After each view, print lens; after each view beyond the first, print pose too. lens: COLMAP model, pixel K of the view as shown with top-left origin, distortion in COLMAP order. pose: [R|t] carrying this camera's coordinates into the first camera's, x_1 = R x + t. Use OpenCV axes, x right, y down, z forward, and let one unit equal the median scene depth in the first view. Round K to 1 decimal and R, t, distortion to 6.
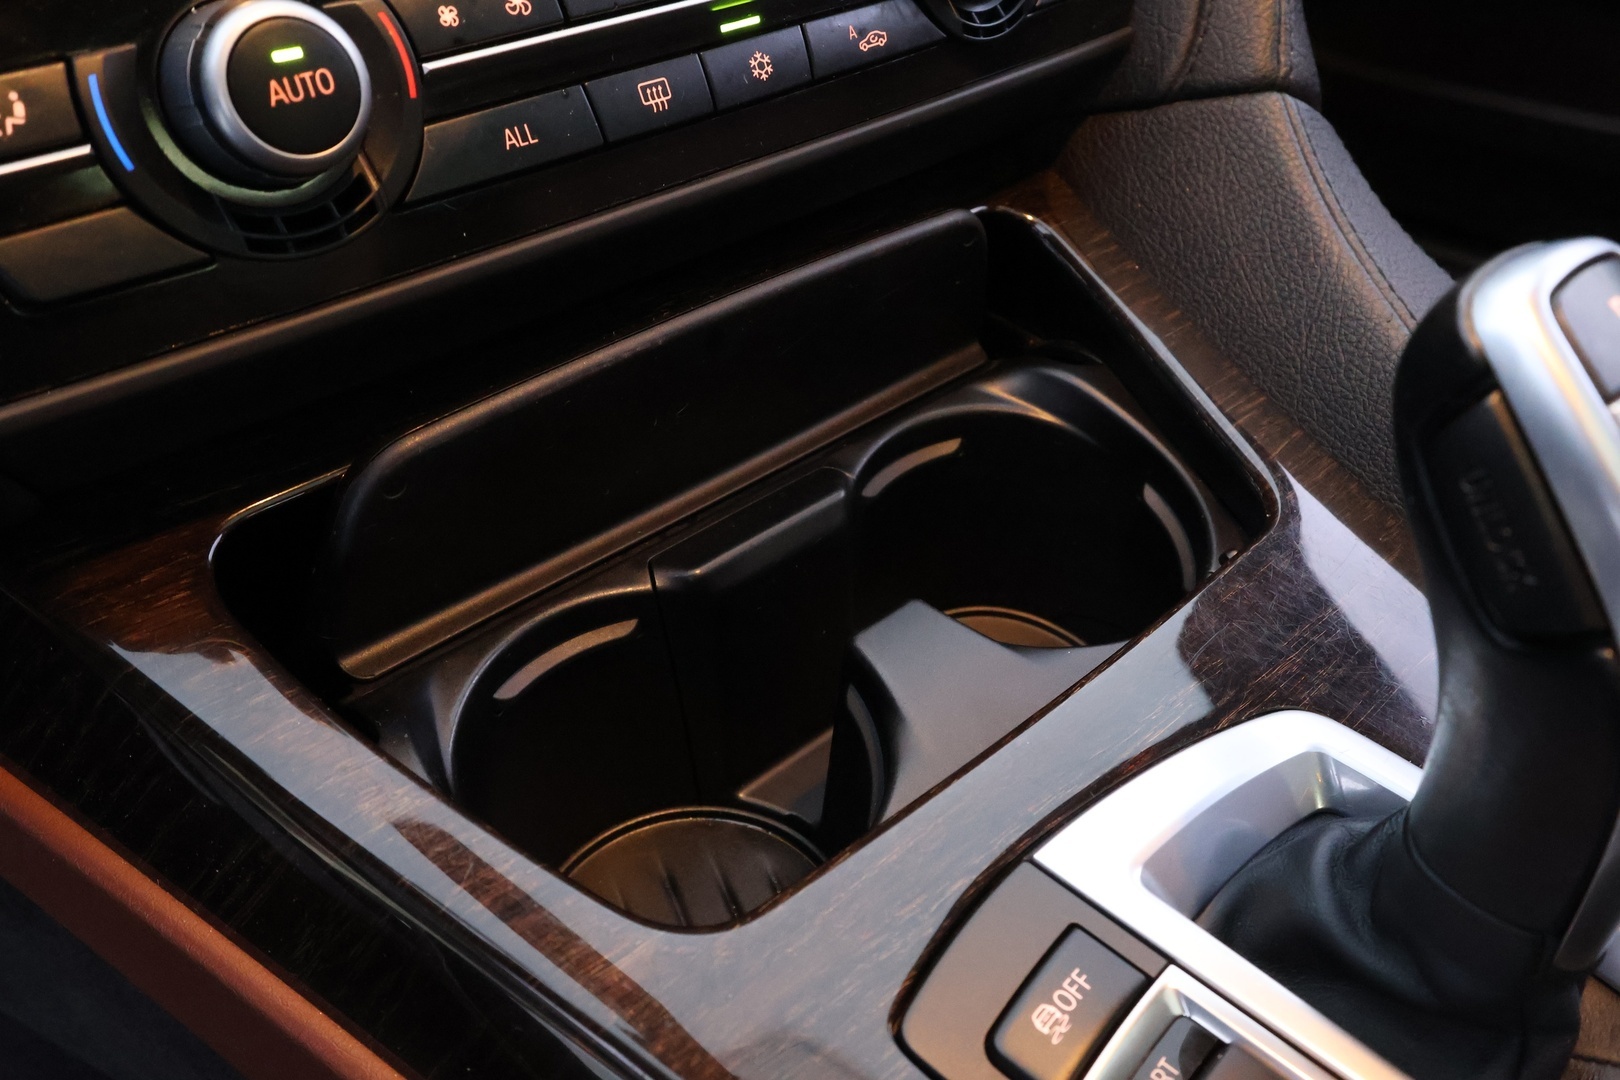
lens RADIAL K [[1272.5, 0, 815.6], [0, 1272.5, 544.1], [0, 0, 1]] dist [-0.003067, 0.002362]
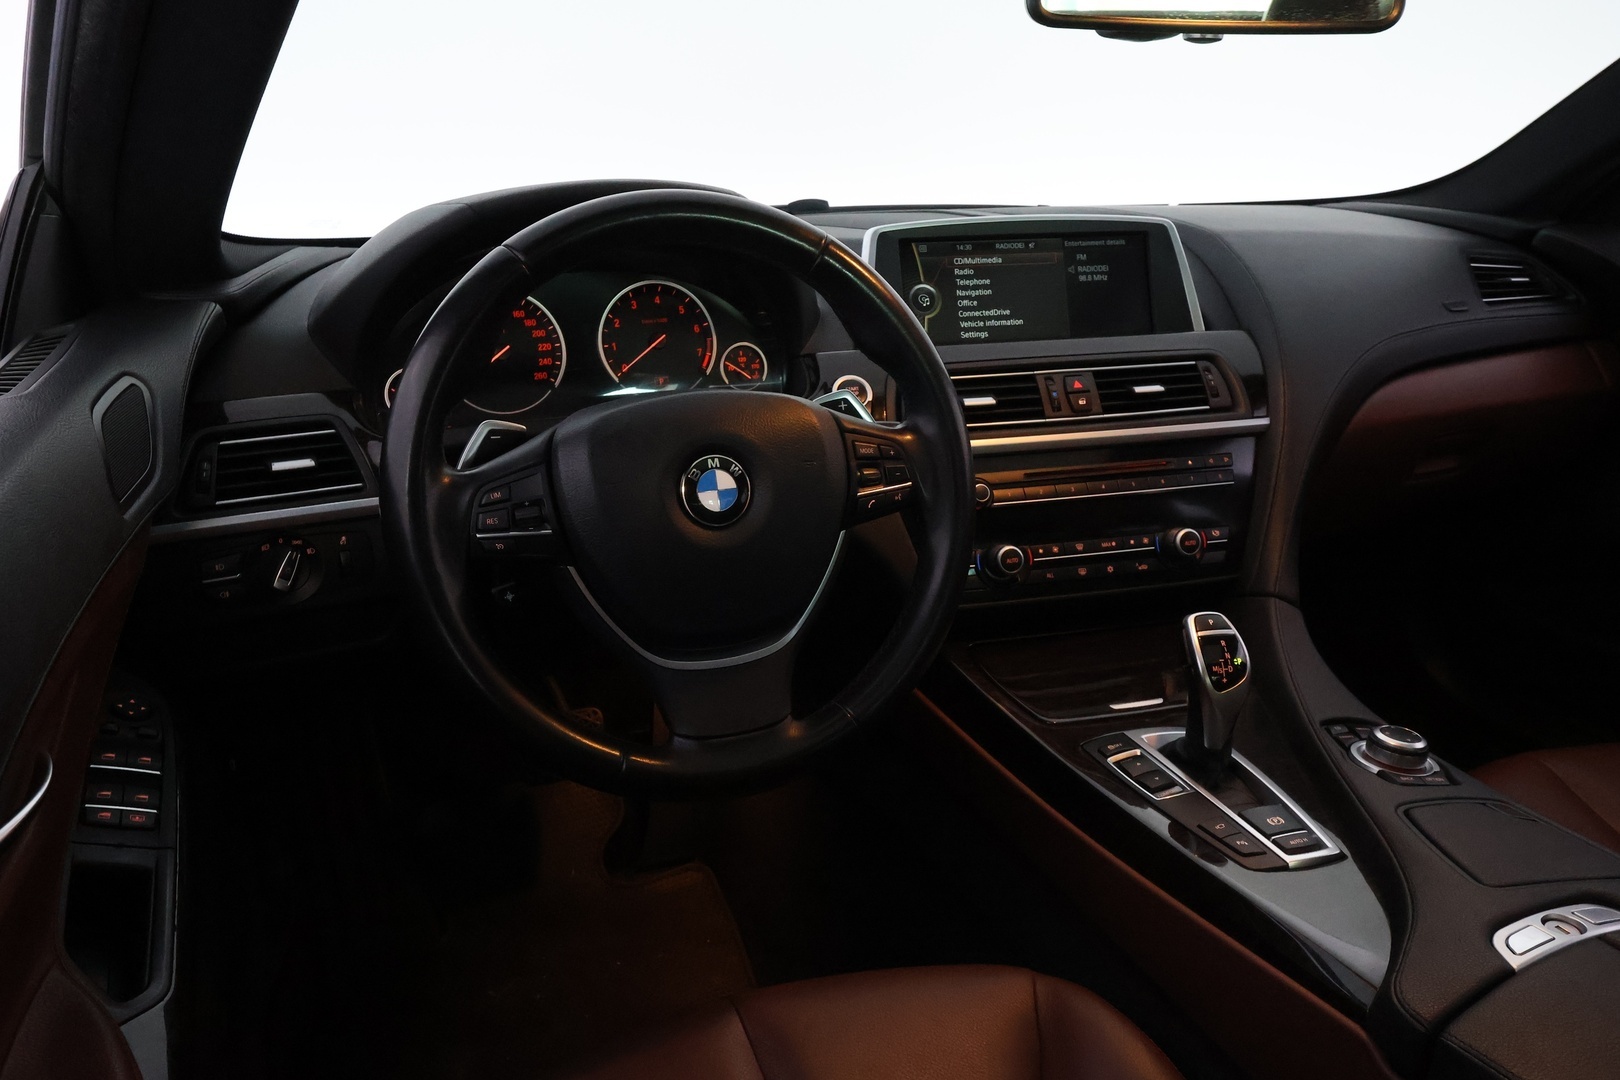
lens RADIAL K [[1272.5, 0, 811.3], [0, 1272.5, 540.8], [0, 0, 1]] dist [-0.003067, 0.002362]
pose [[0.891412, 0.124469, -0.435767, 1.074378], [-0.273737, 0.914202, -0.298836, 1.283128], [0.361183, 0.385672, 0.849002, -3.566037]]
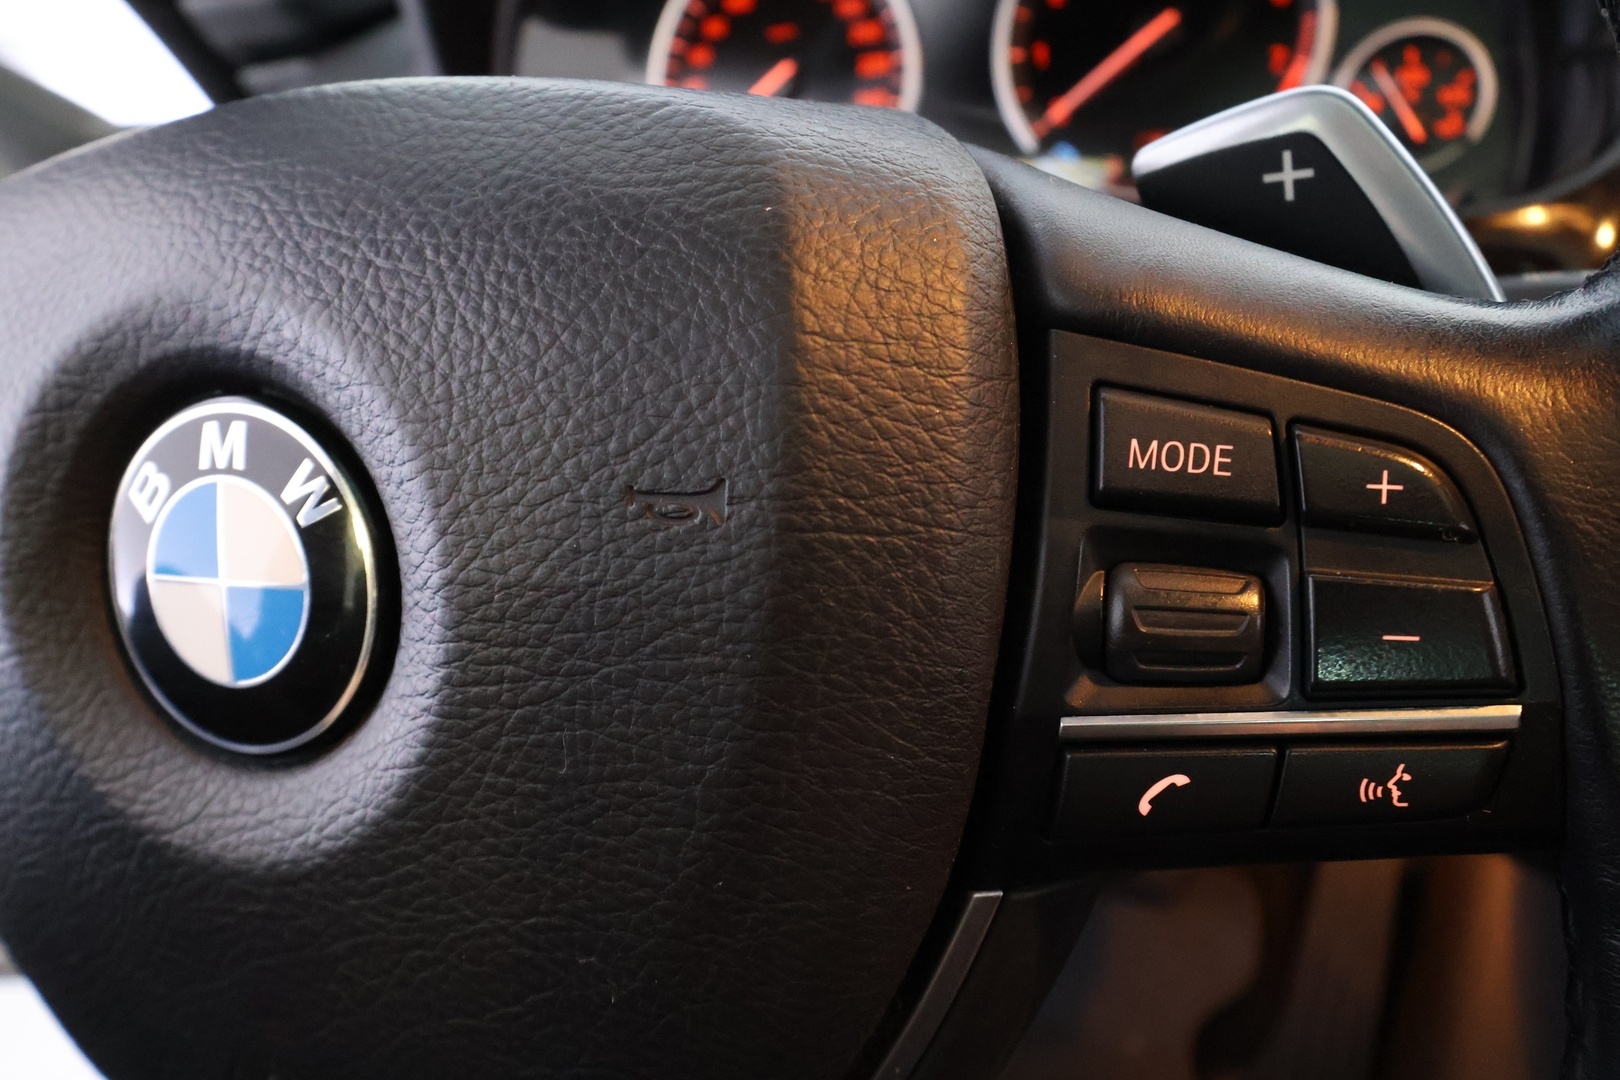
lens RADIAL K [[1272.5, 0, 825.8], [0, 1272.5, 528.2], [0, 0, 1]] dist [-0.003067, 0.002362]
pose [[0.293456, 0.302552, -0.906833, 0.034385], [-0.493127, 0.860558, 0.127534, -0.116588], [0.818969, 0.409758, 0.401732, -0.737876]]
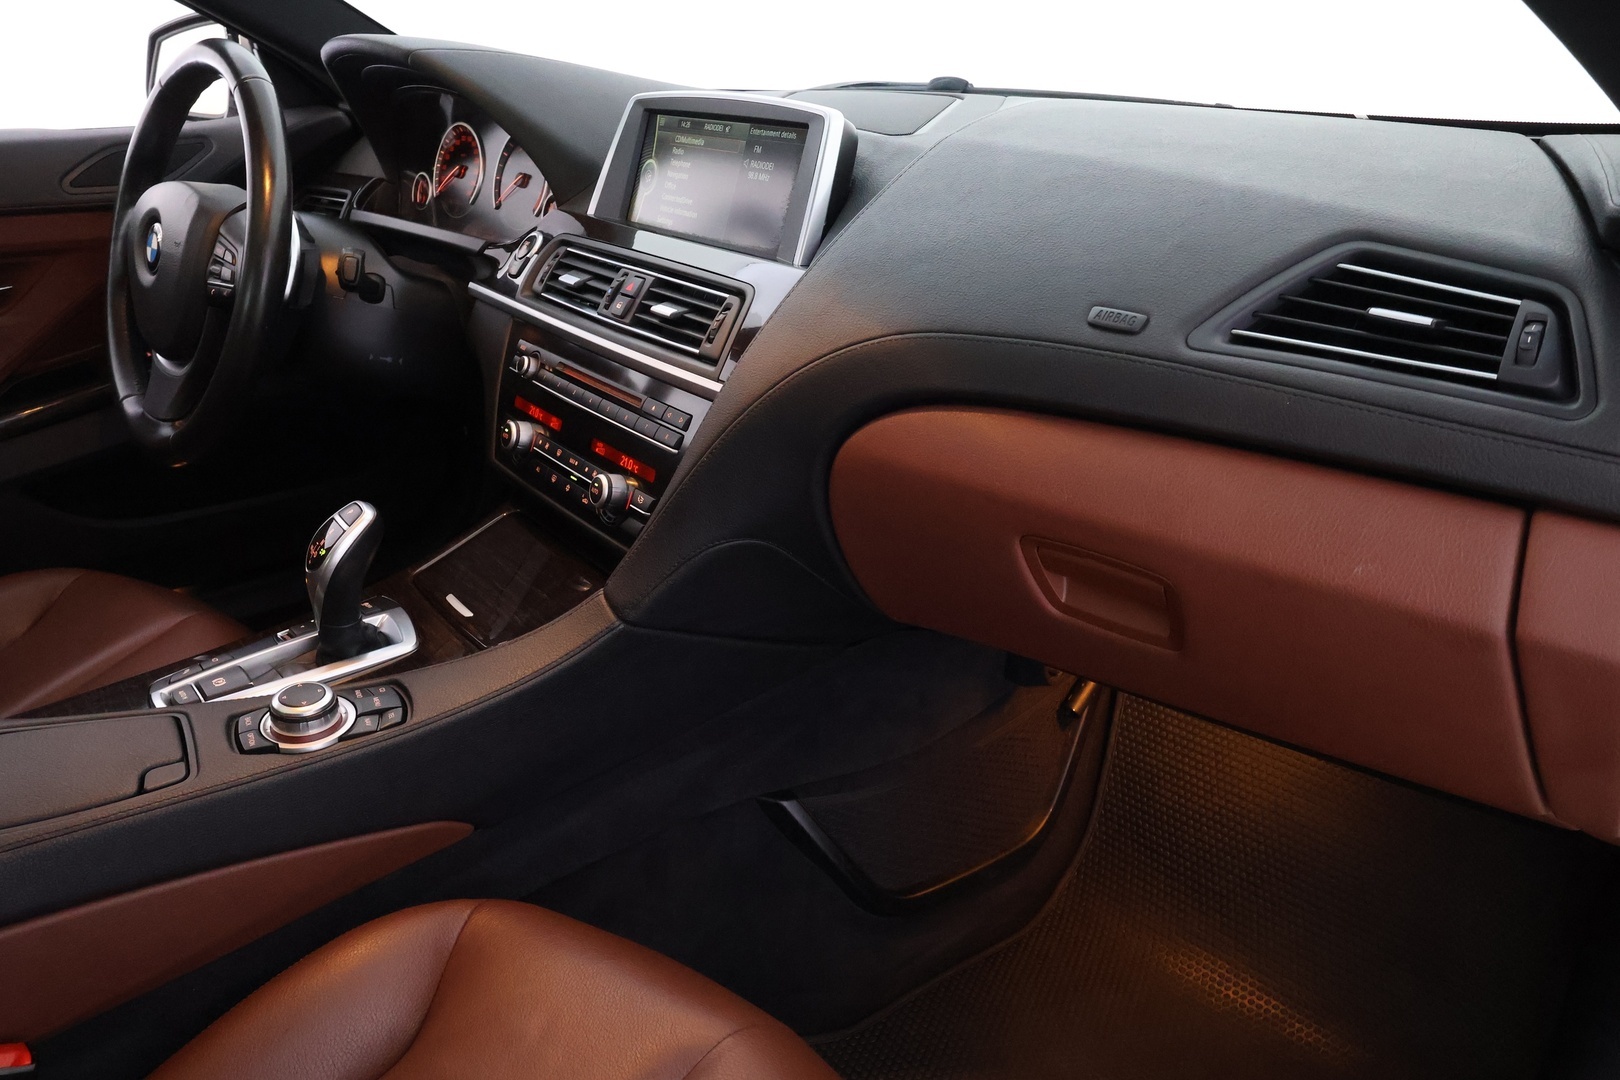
lens RADIAL K [[1272.5, 0, 808.3], [0, 1272.5, 534.9], [0, 0, 1]] dist [-0.003067, 0.002362]
pose [[-0.136562, 0.355753, -0.924549, 4.121024], [-0.624365, 0.693677, 0.359140, -2.509342], [0.769103, 0.626300, 0.127390, 1.374337]]
